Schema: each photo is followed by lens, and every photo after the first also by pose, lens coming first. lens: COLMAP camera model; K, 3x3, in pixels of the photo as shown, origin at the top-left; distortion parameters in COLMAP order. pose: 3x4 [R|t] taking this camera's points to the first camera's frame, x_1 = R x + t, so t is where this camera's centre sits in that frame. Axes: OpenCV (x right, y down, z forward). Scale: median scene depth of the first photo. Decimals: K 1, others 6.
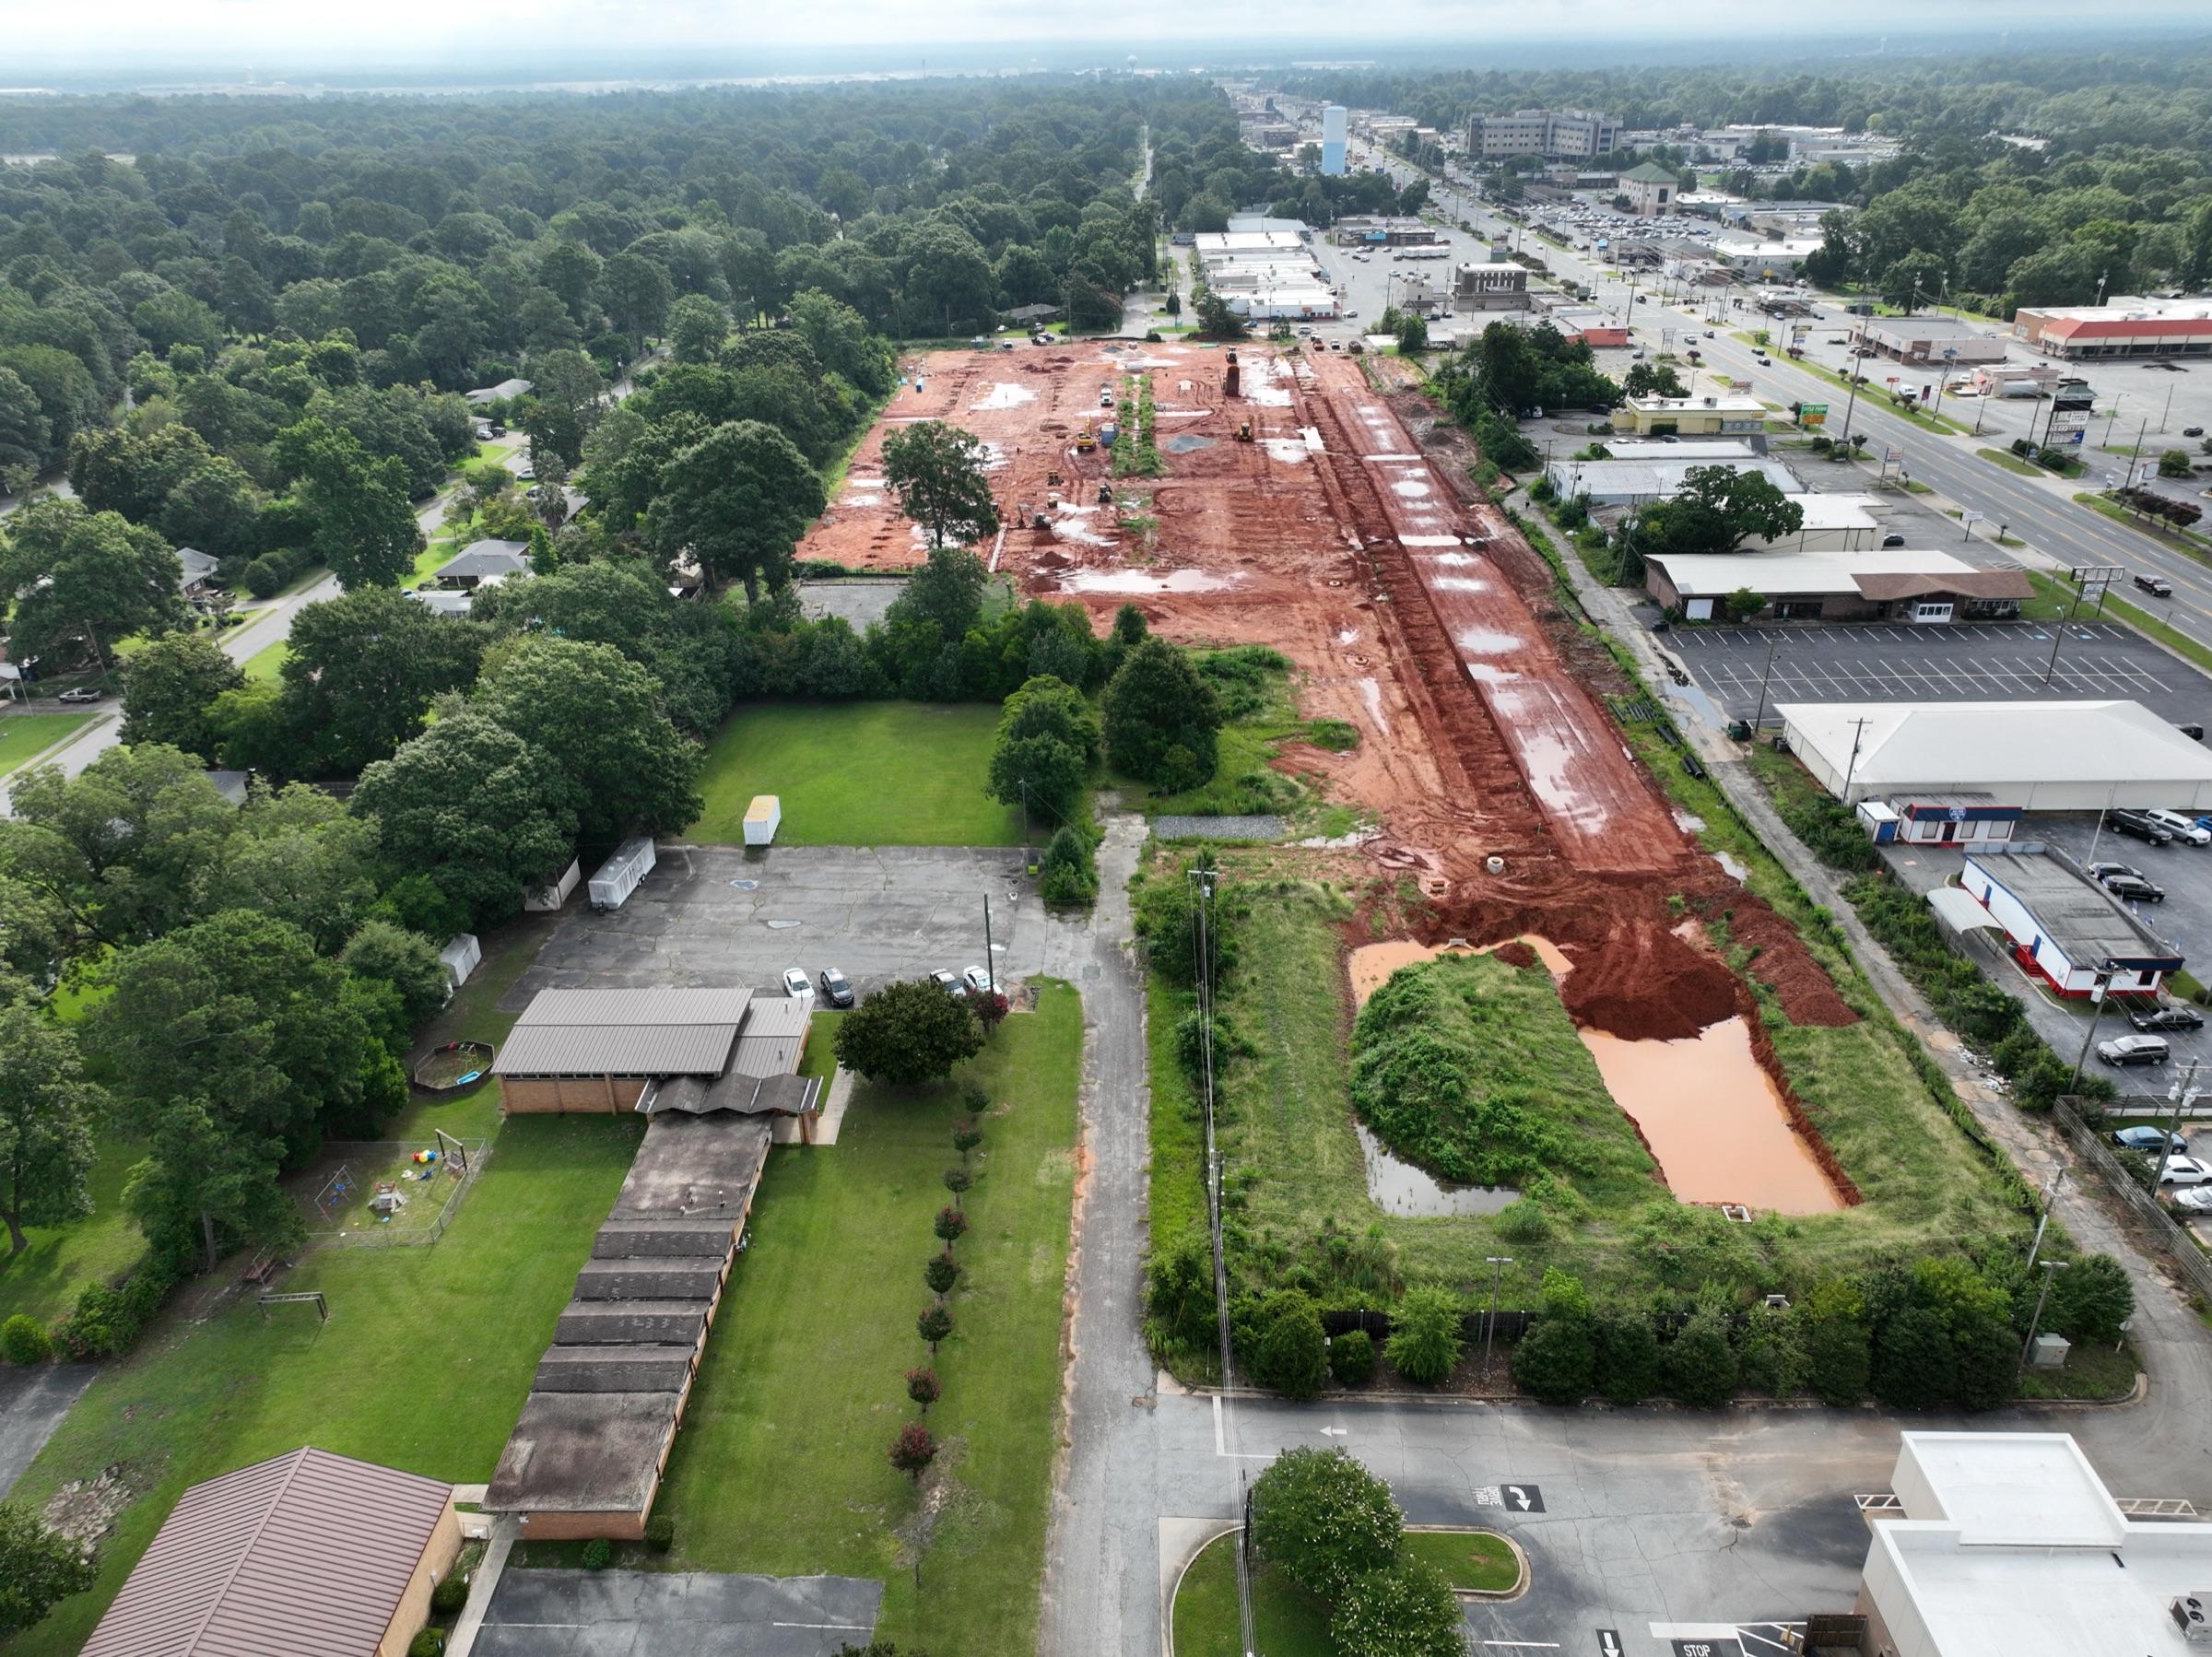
lens RADIAL K [[1562.8, 0, 1114.0], [0, 1562.8, 834.8], [0, 0, 1]] dist [0.007150, 0.010554]
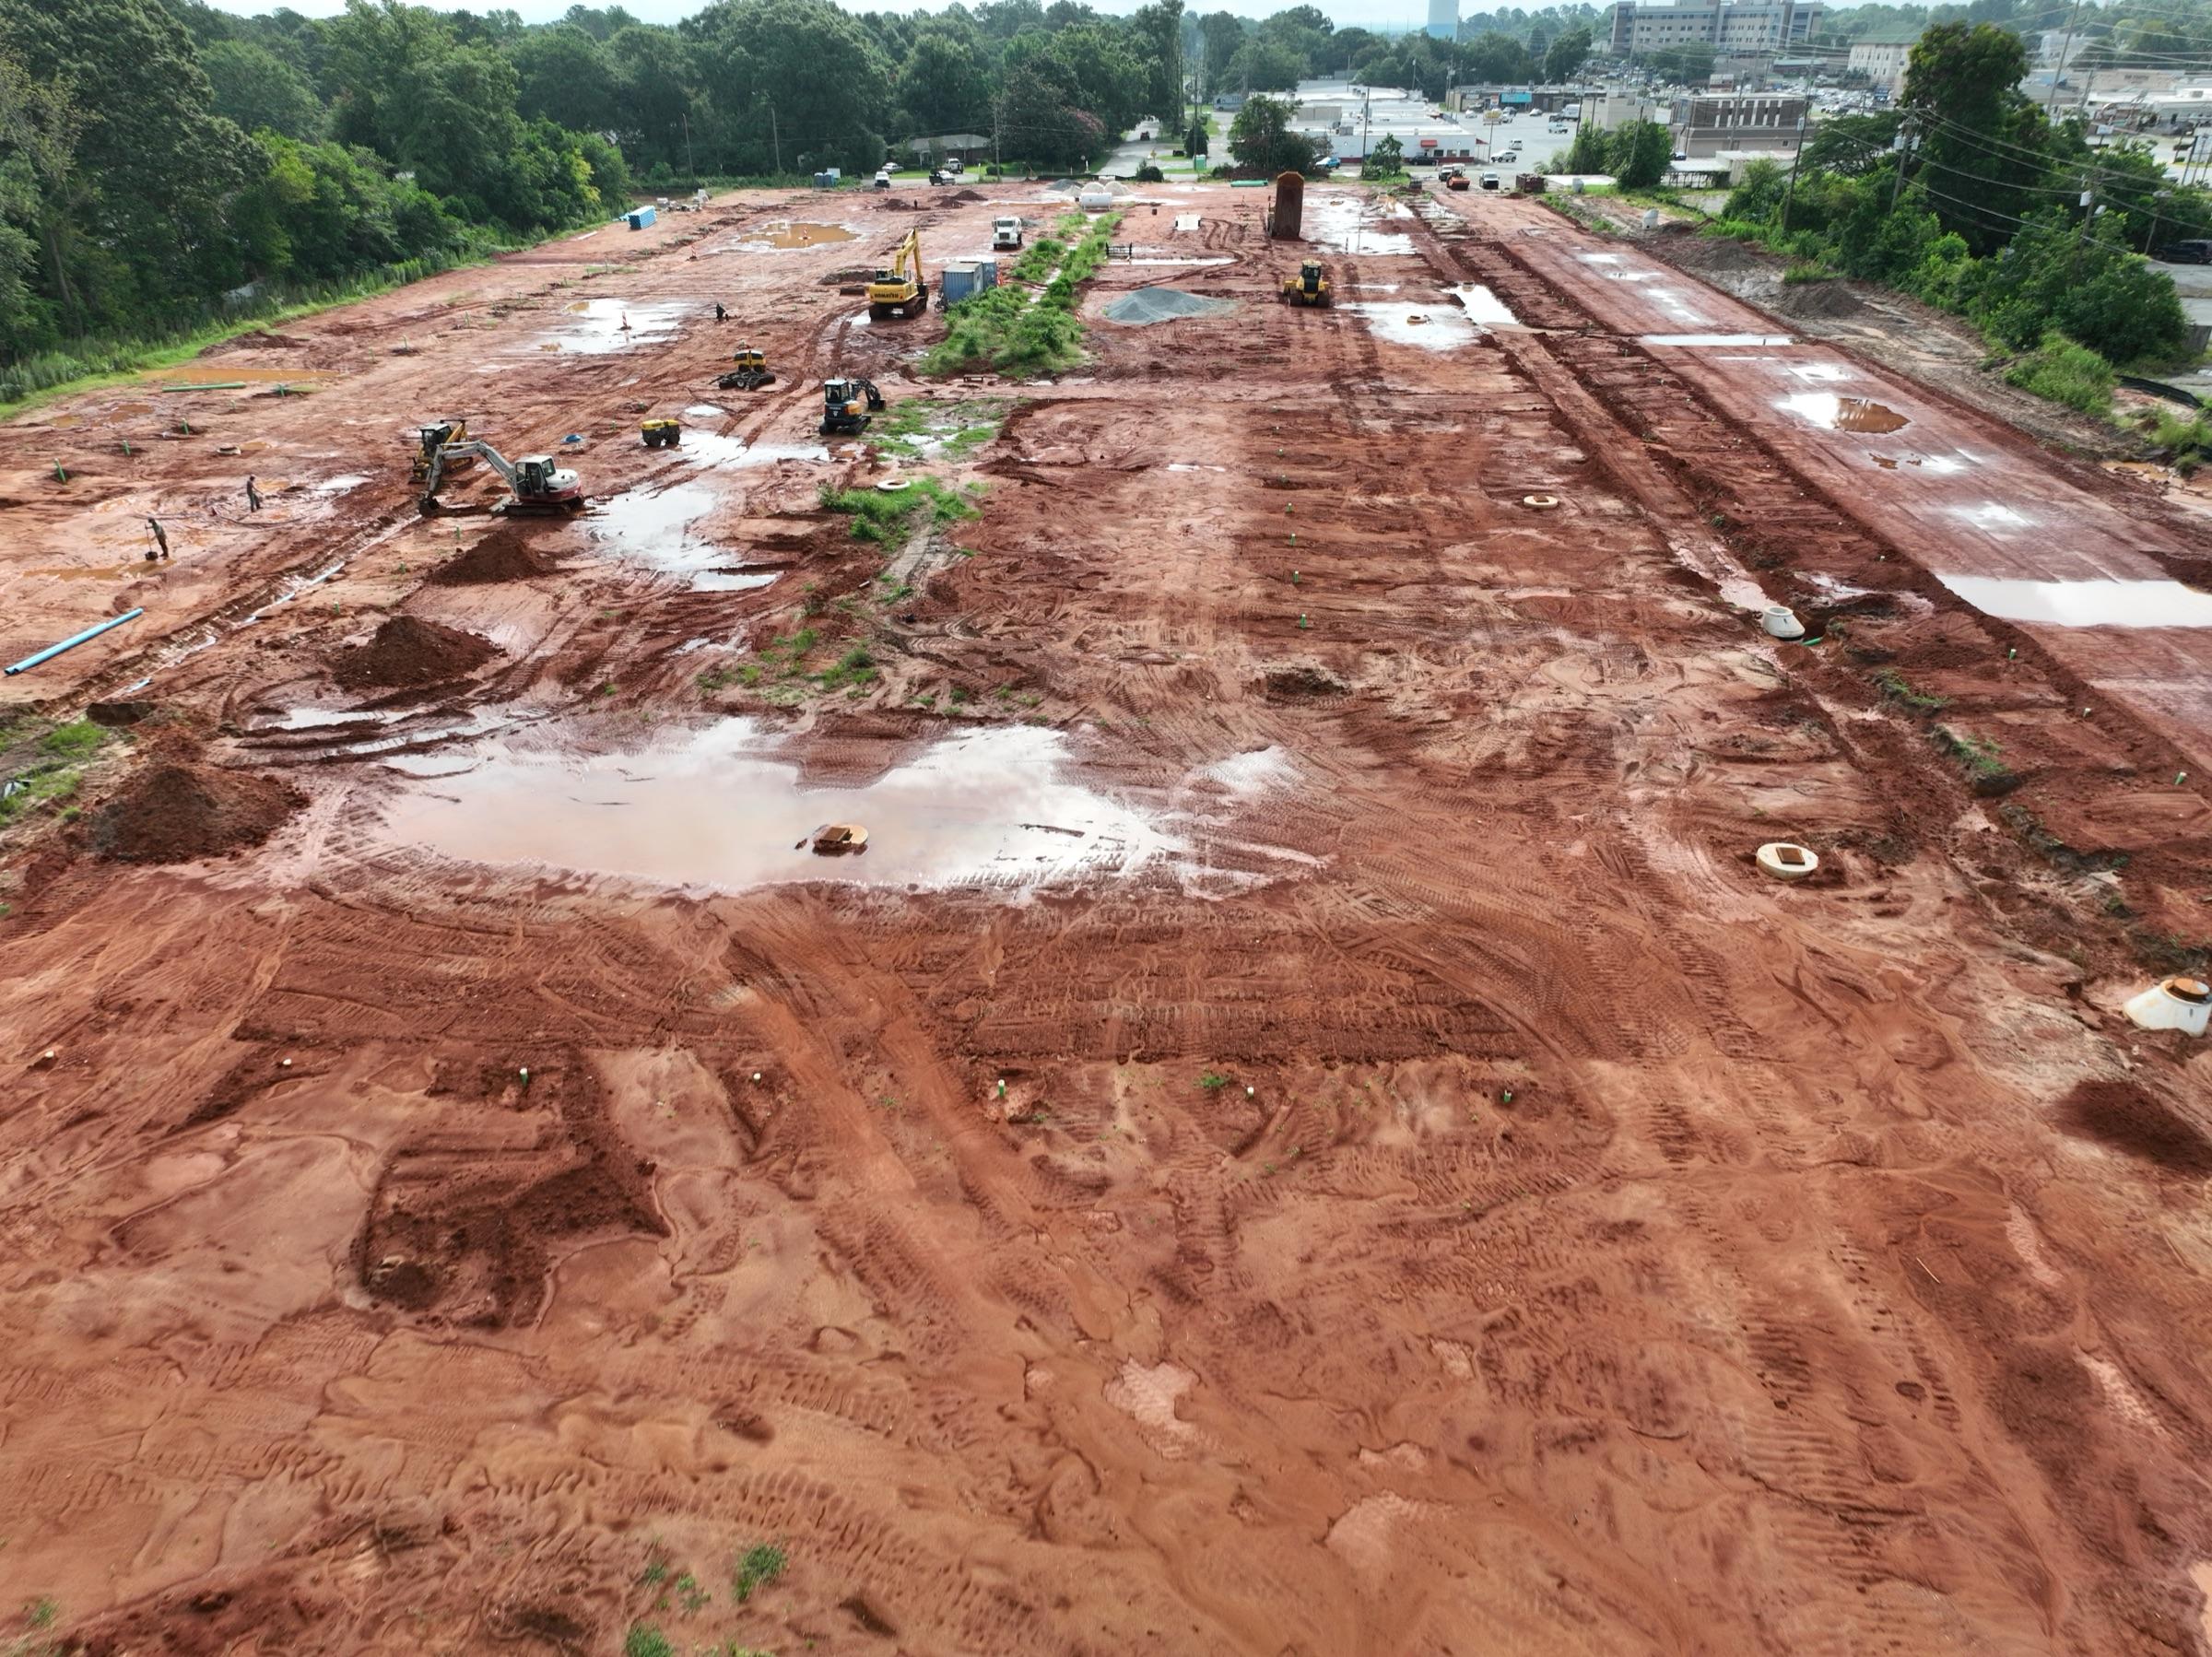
lens RADIAL K [[1562.8, 0, 1105.4], [0, 1562.8, 826.8], [0, 0, 1]] dist [0.007150, 0.010554]
pose [[0.998684, 0.029918, -0.041661, 0.065808], [-0.029955, 0.999551, -0.000265, -0.148884], [0.041634, 0.001512, 0.999132, 0.754145]]
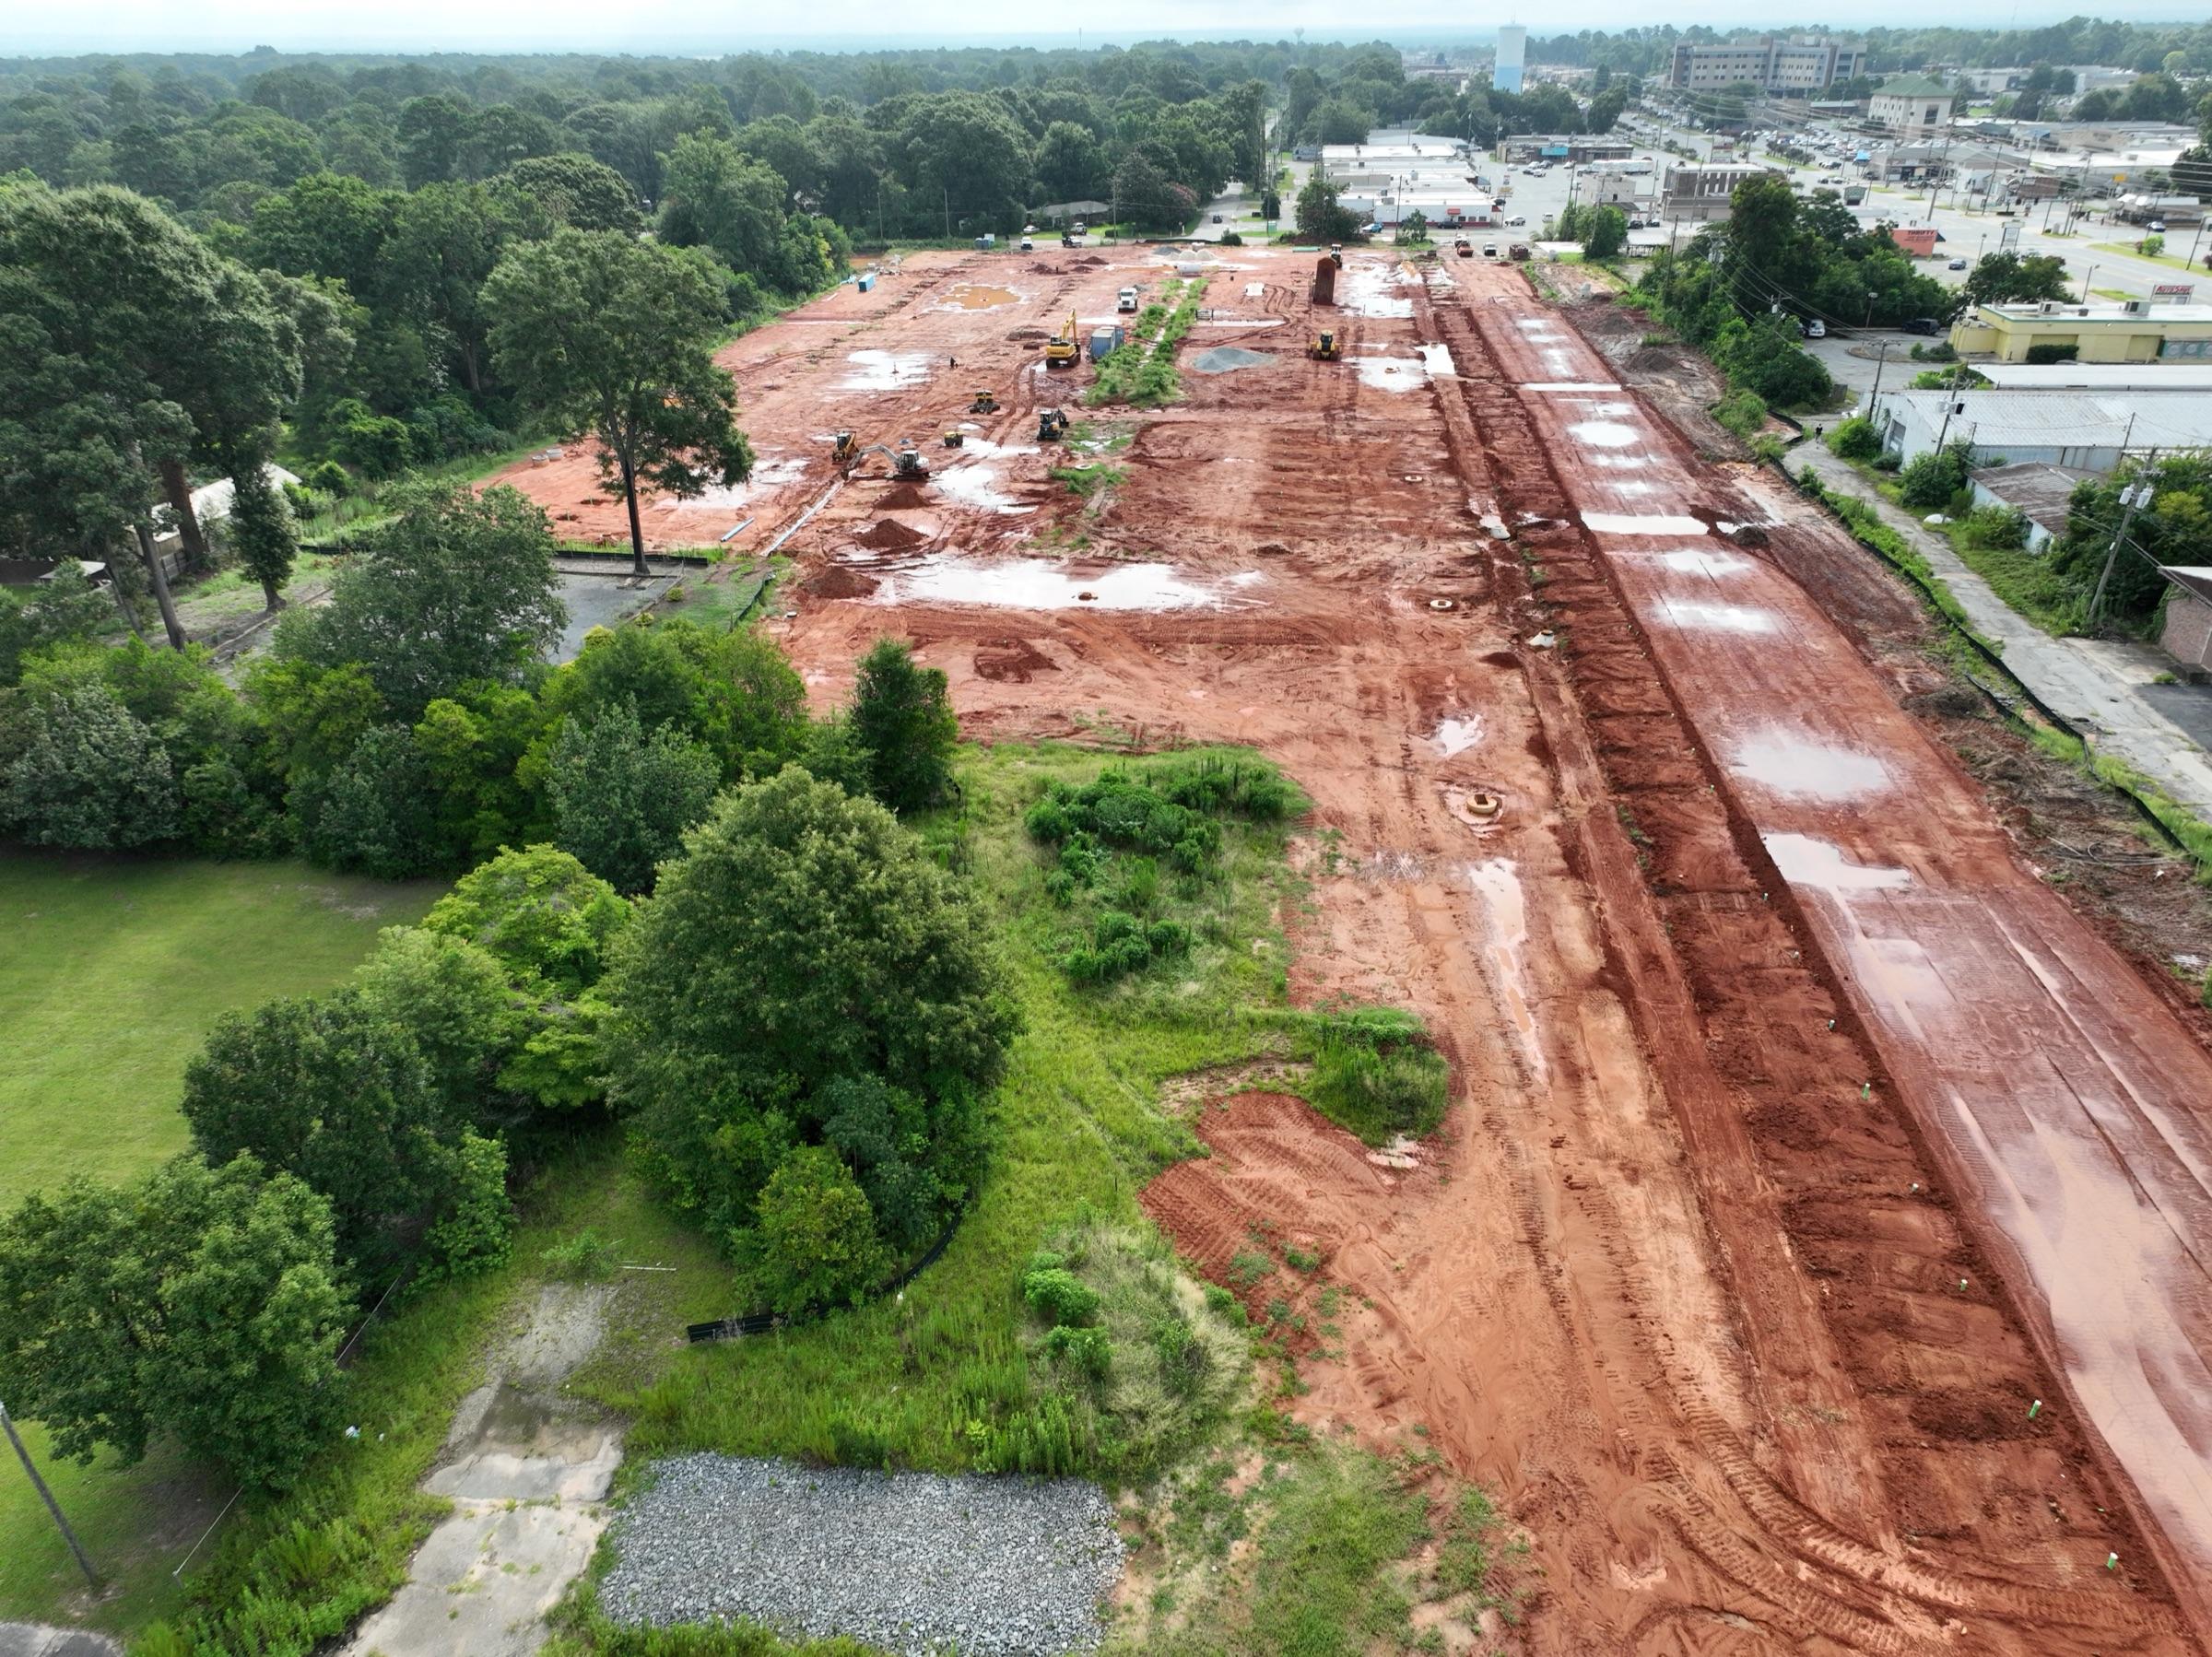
lens RADIAL K [[1562.8, 0, 1105.1], [0, 1562.8, 825.1], [0, 0, 1]] dist [0.007150, 0.010554]
pose [[0.994346, 0.052204, -0.092475, 0.079977], [-0.052408, 0.998626, 0.000222, -0.081587], [0.092359, 0.004625, 0.995715, 0.477178]]
